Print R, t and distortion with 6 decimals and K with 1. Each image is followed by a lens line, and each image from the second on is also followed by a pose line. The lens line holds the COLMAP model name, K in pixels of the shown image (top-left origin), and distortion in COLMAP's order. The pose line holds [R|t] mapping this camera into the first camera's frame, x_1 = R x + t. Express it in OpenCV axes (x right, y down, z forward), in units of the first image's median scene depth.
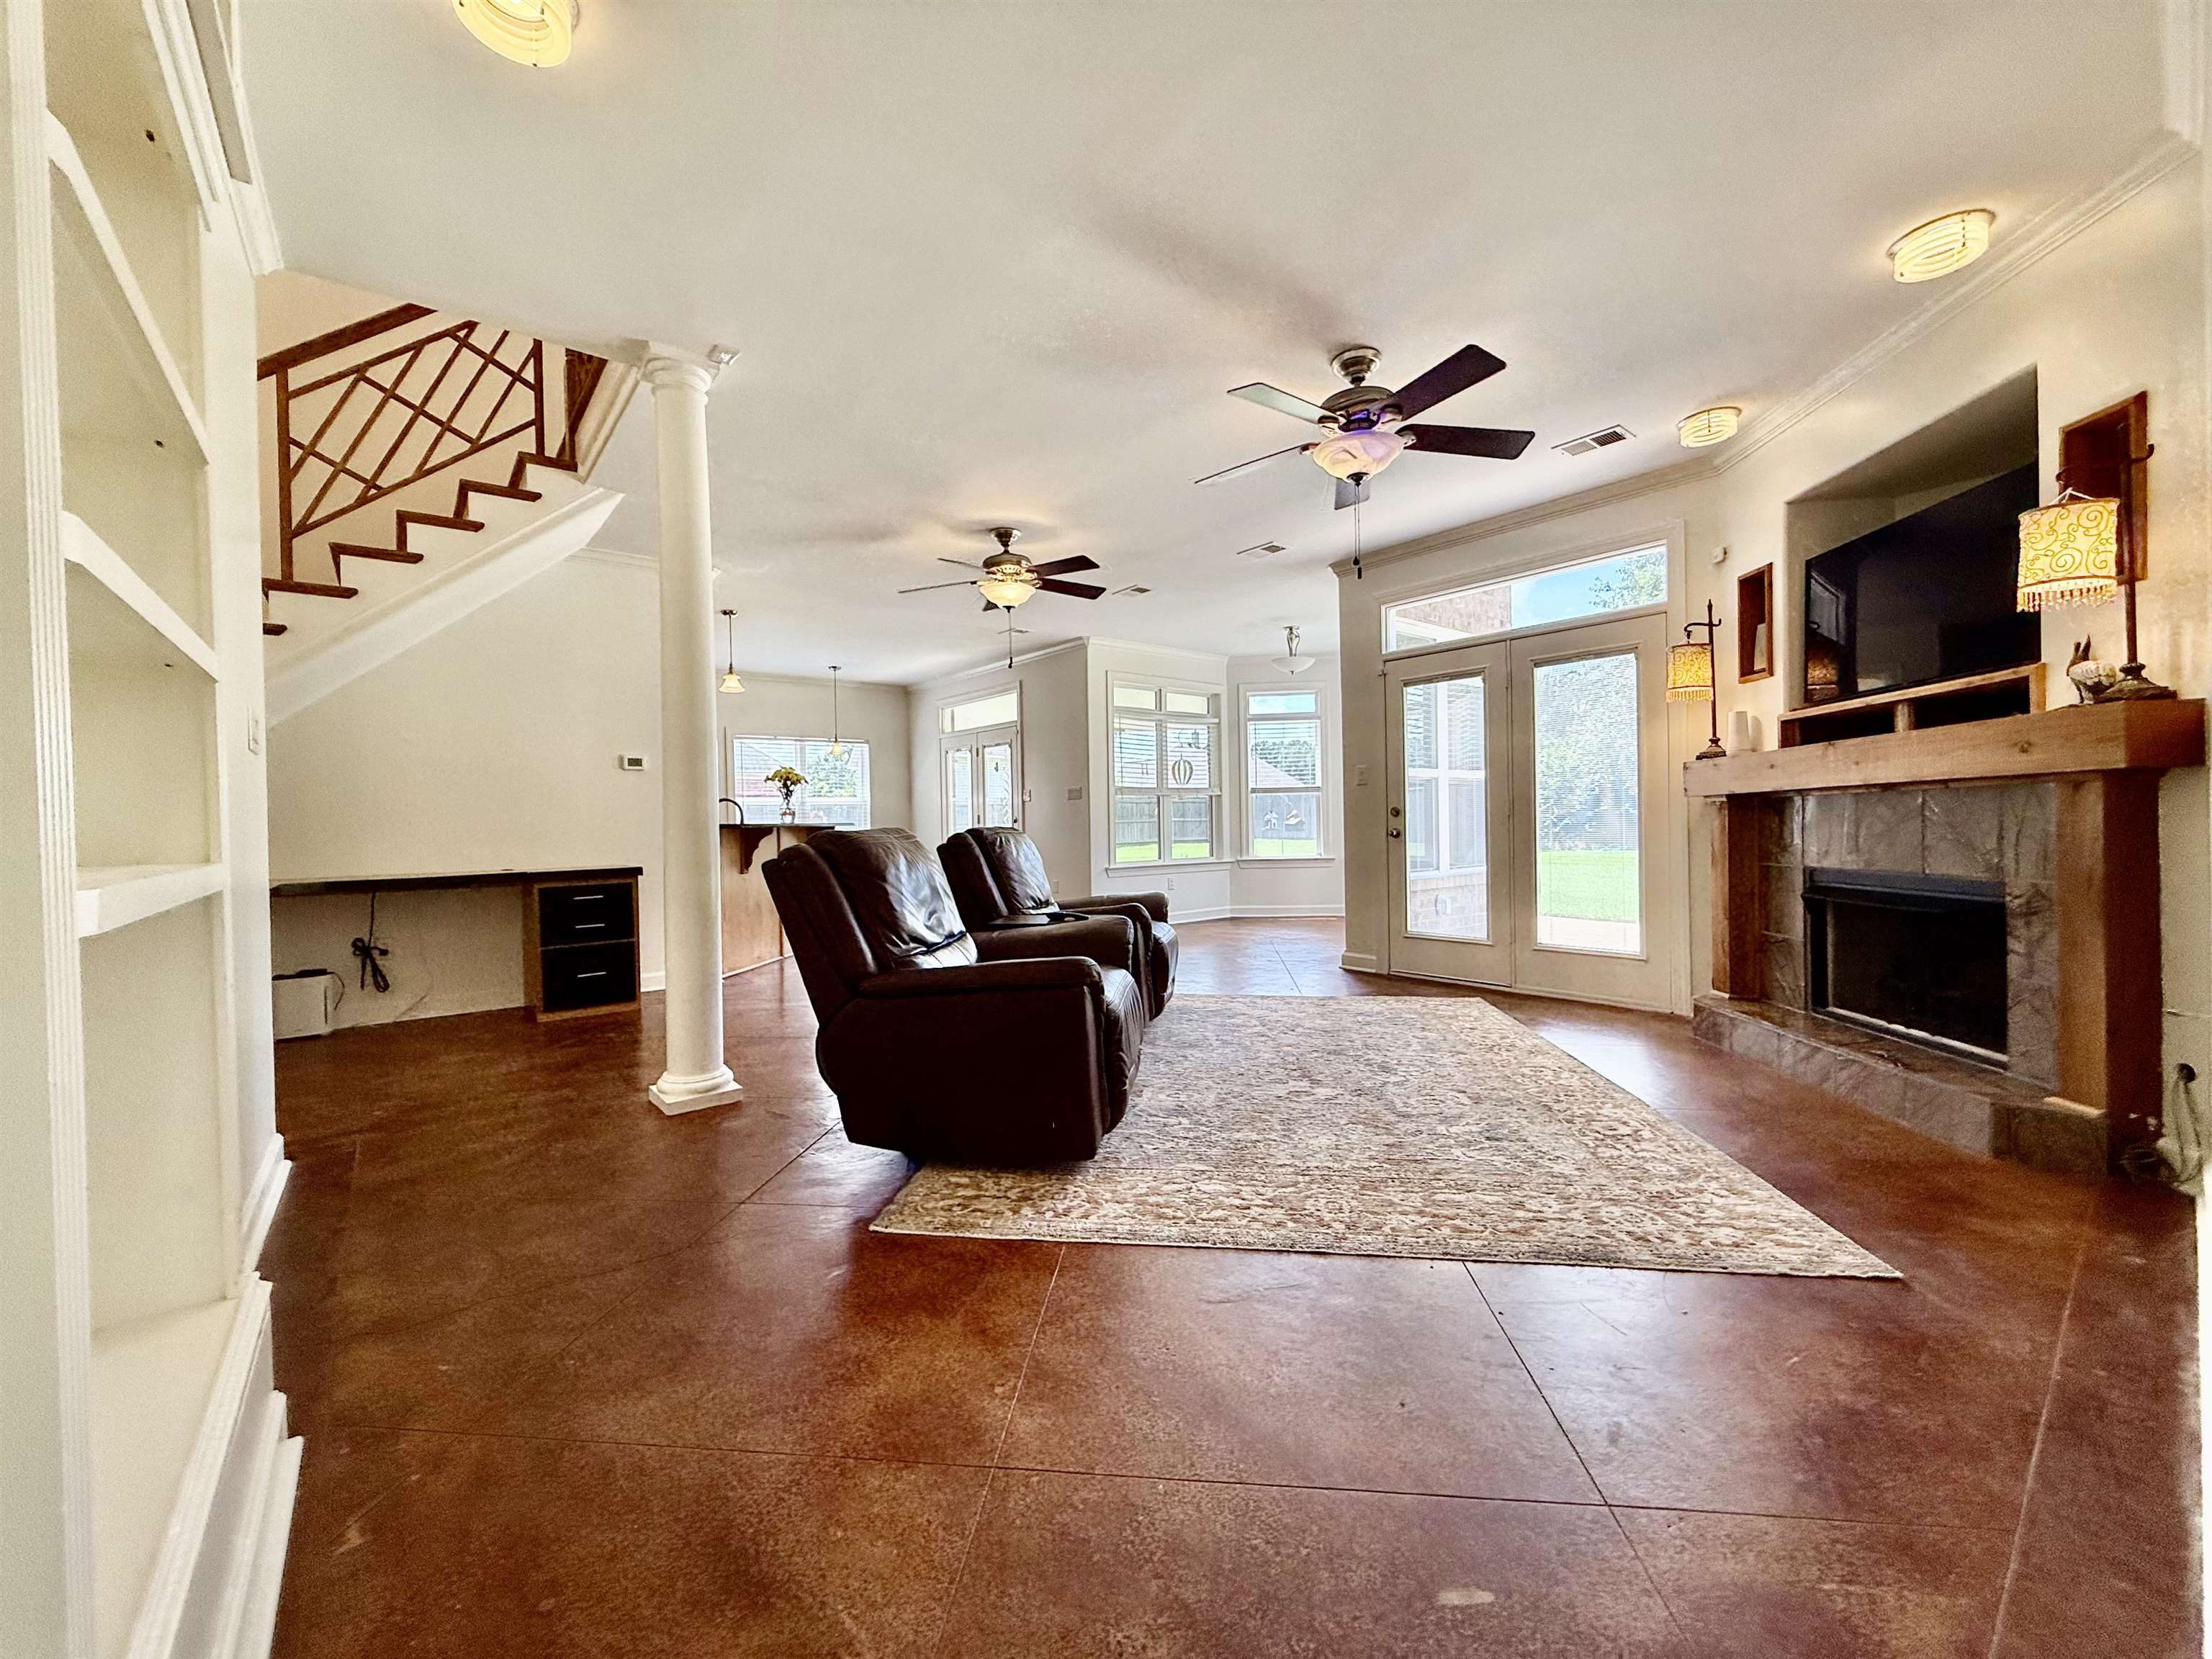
lens RADIAL K [[874.9, 0, 1106.1], [0, 874.9, 826.5], [0, 0, 1]] dist [-0.000863, -0.000479]
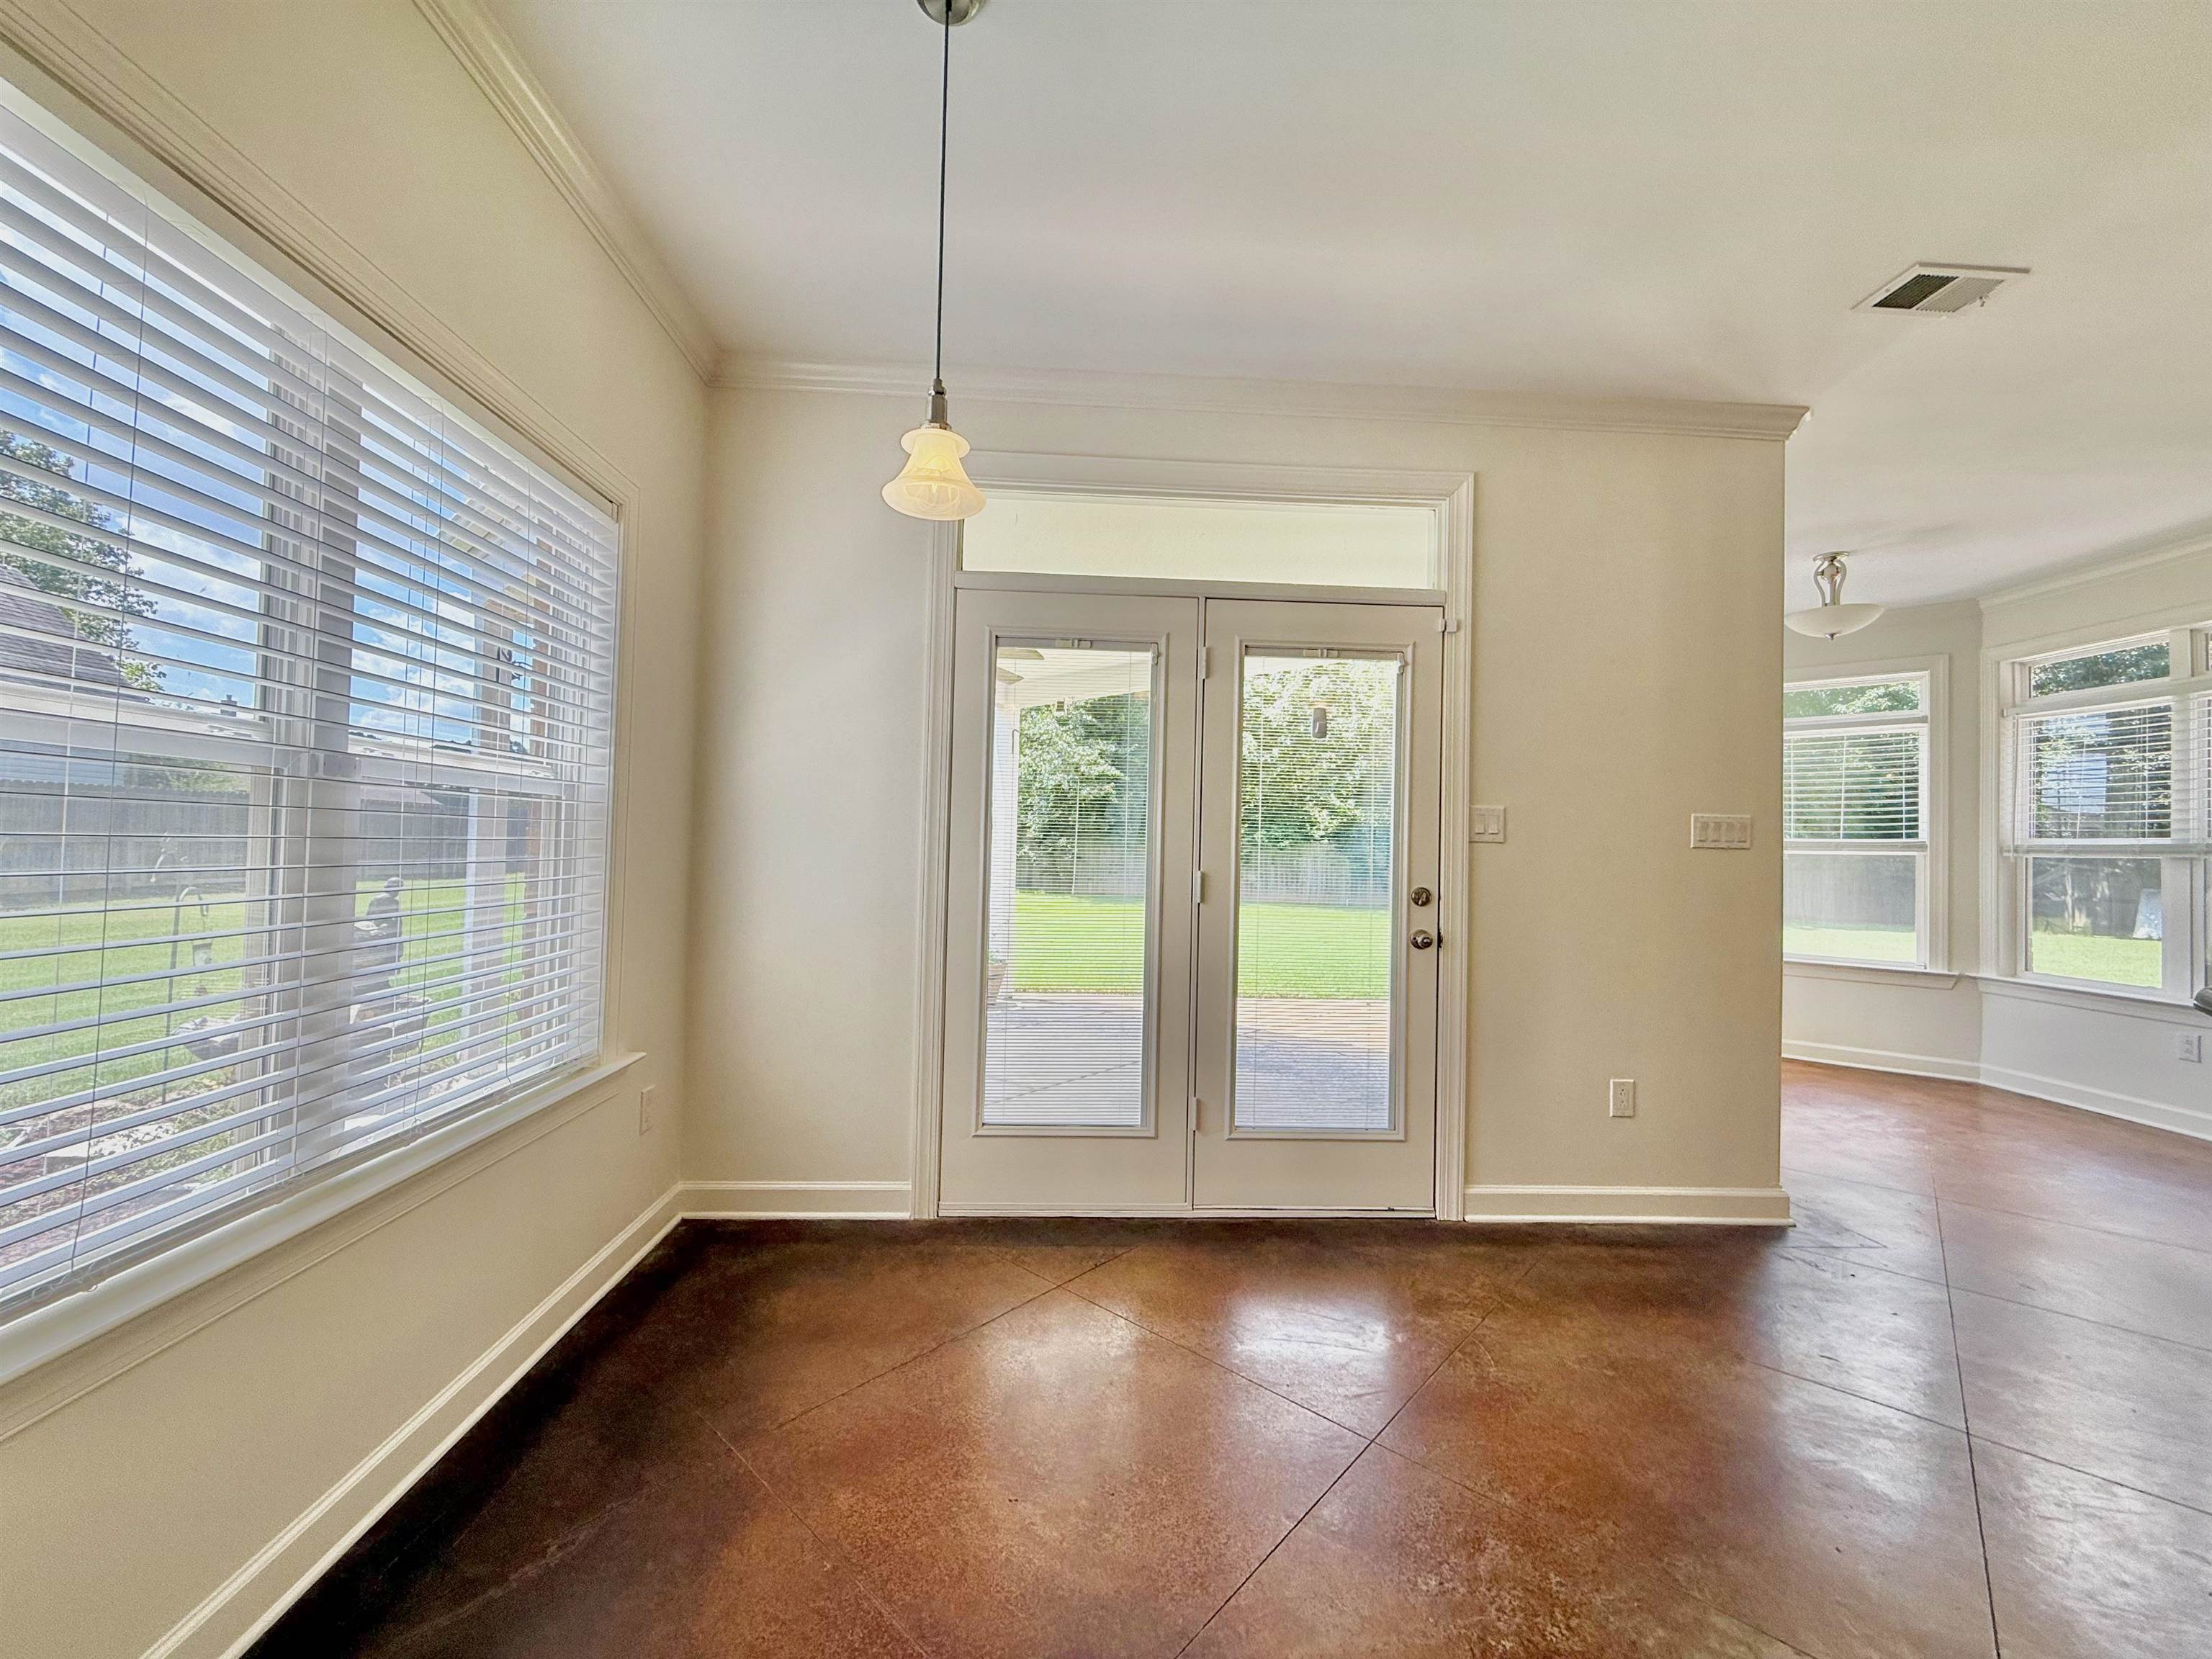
lens RADIAL K [[874.9, 0, 1100.3], [0, 874.9, 828.7], [0, 0, 1]] dist [-0.000863, -0.000479]
pose [[0.593206, 0.052076, 0.803364, -0.757265], [-0.028913, 0.998640, -0.043385, -0.025498], [-0.804531, 0.002509, 0.593905, 1.577591]]
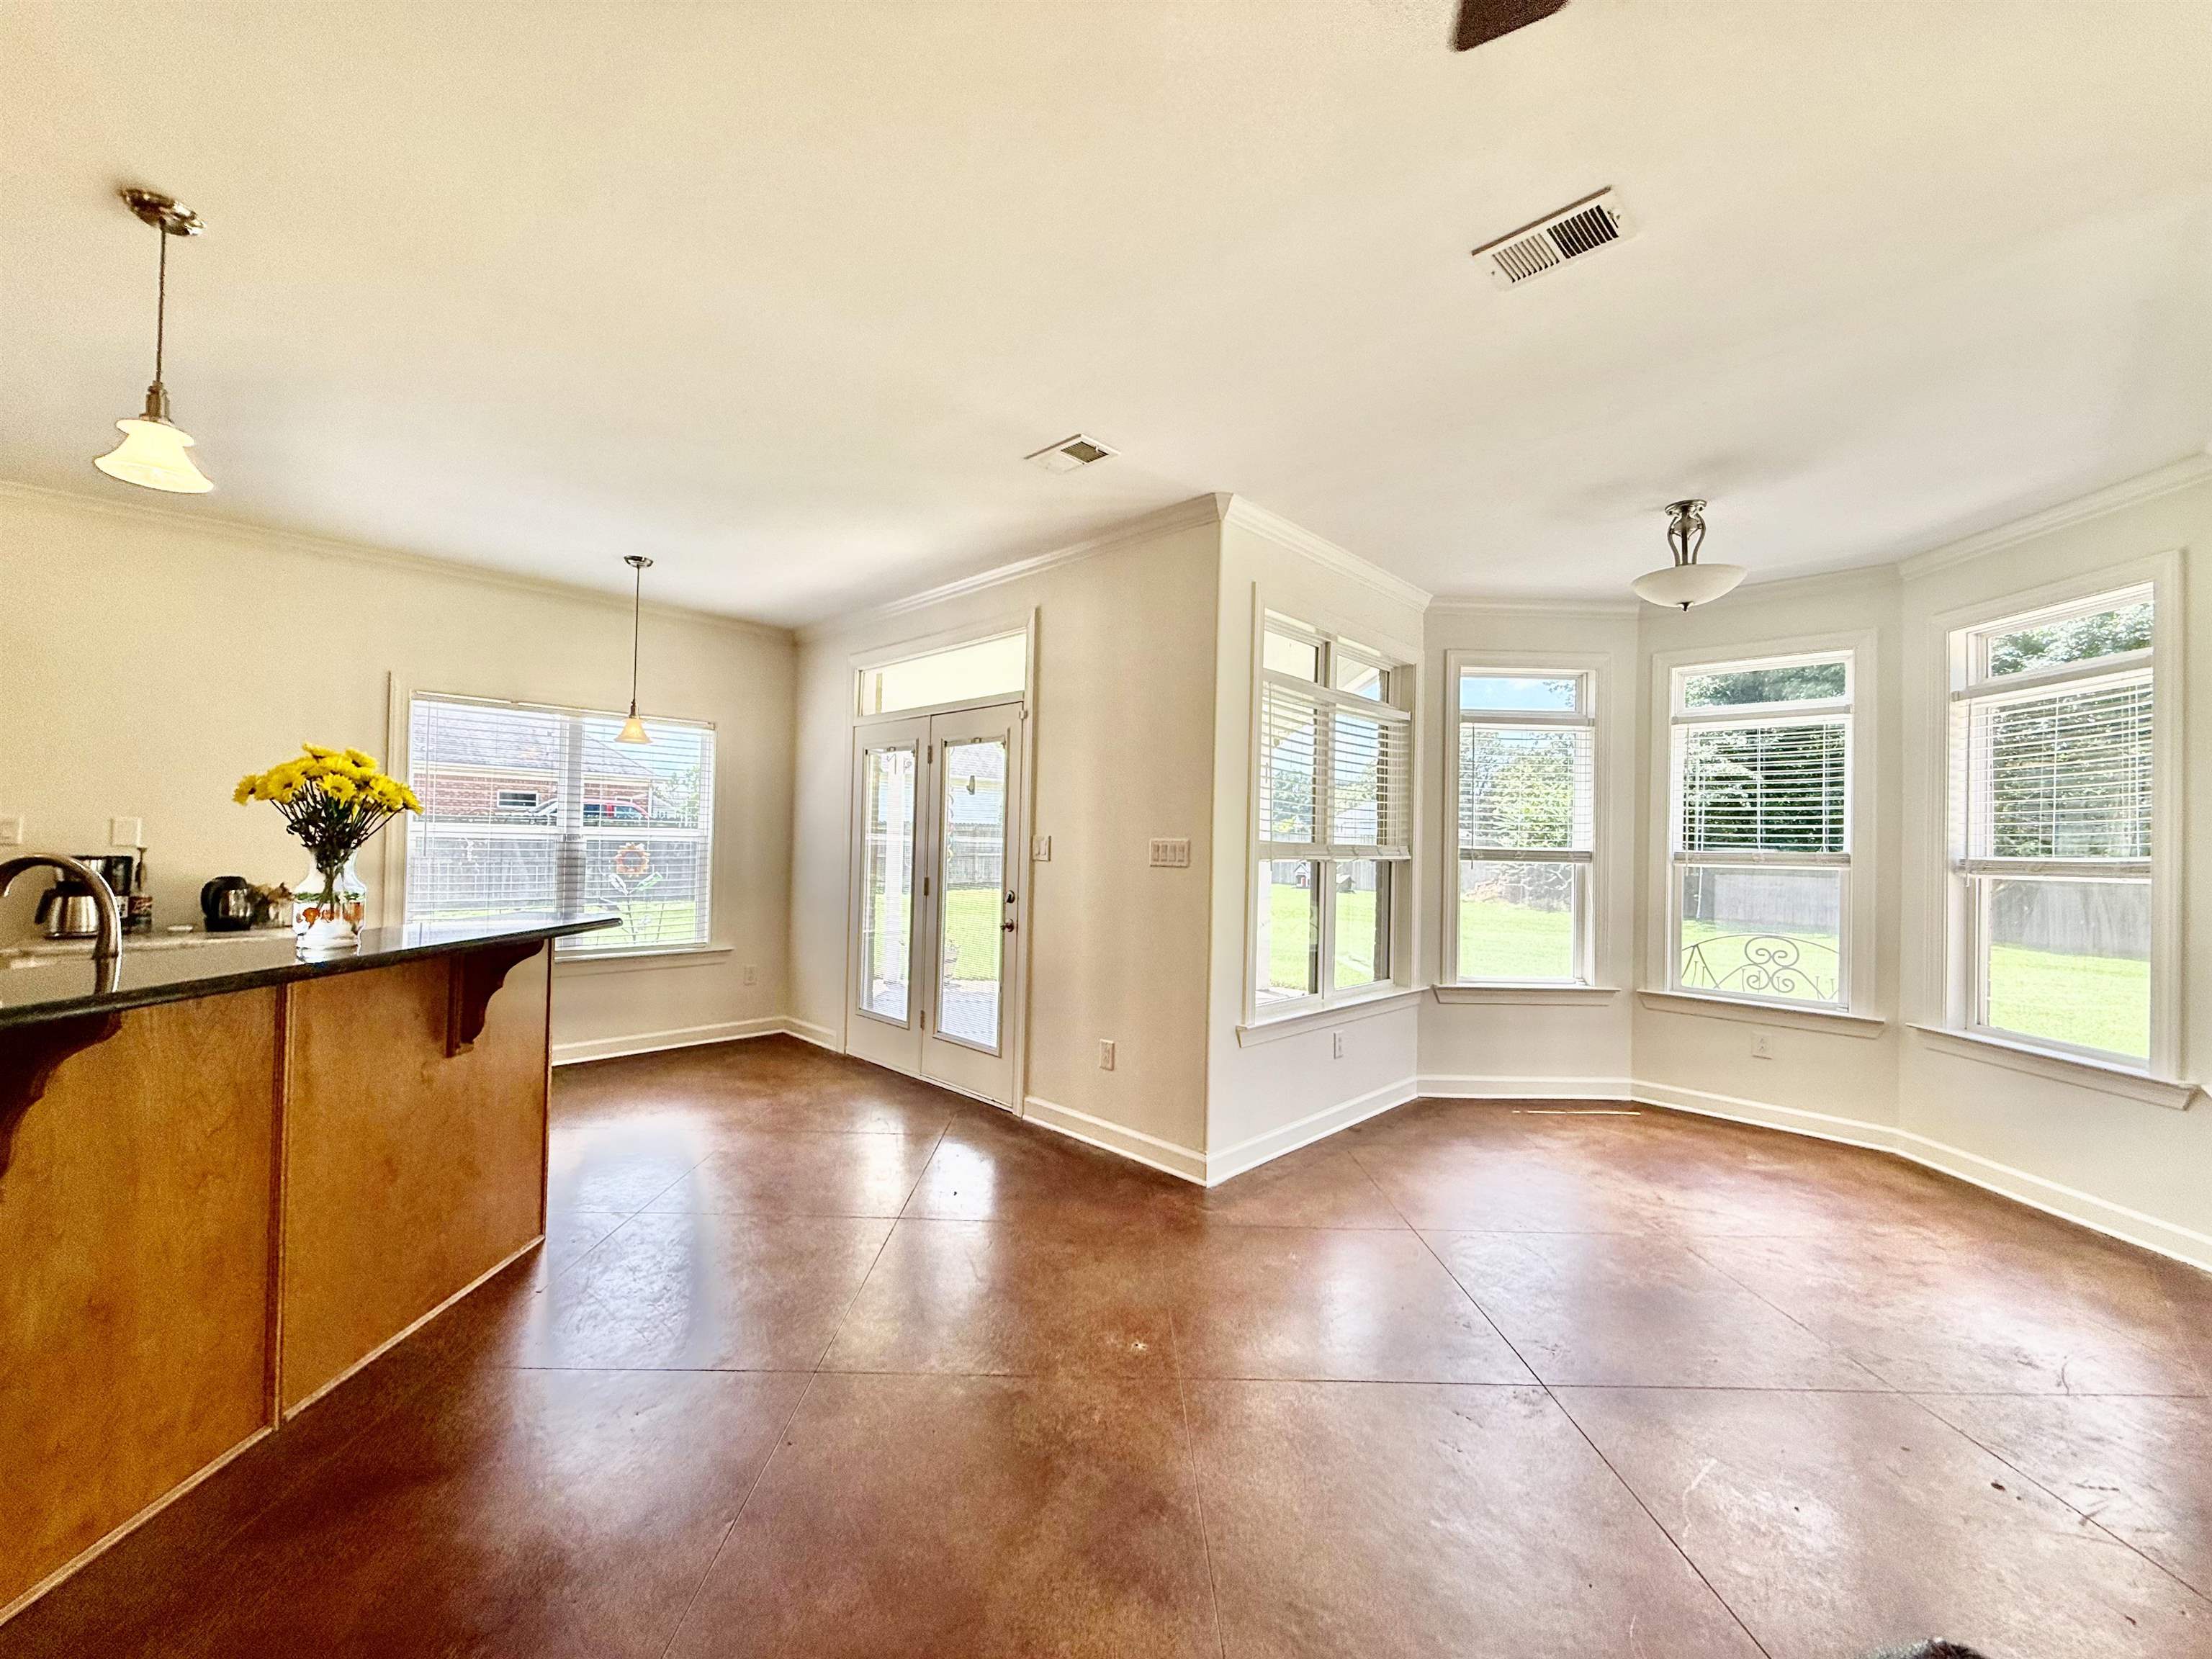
lens RADIAL K [[874.9, 0, 1104.8], [0, 874.9, 829.6], [0, 0, 1]] dist [-0.000863, -0.000479]
pose [[0.992311, 0.042174, 0.116360, -0.192927], [-0.039214, 0.998849, -0.027611, -0.057601], [-0.117391, 0.022836, 0.992823, 0.897837]]
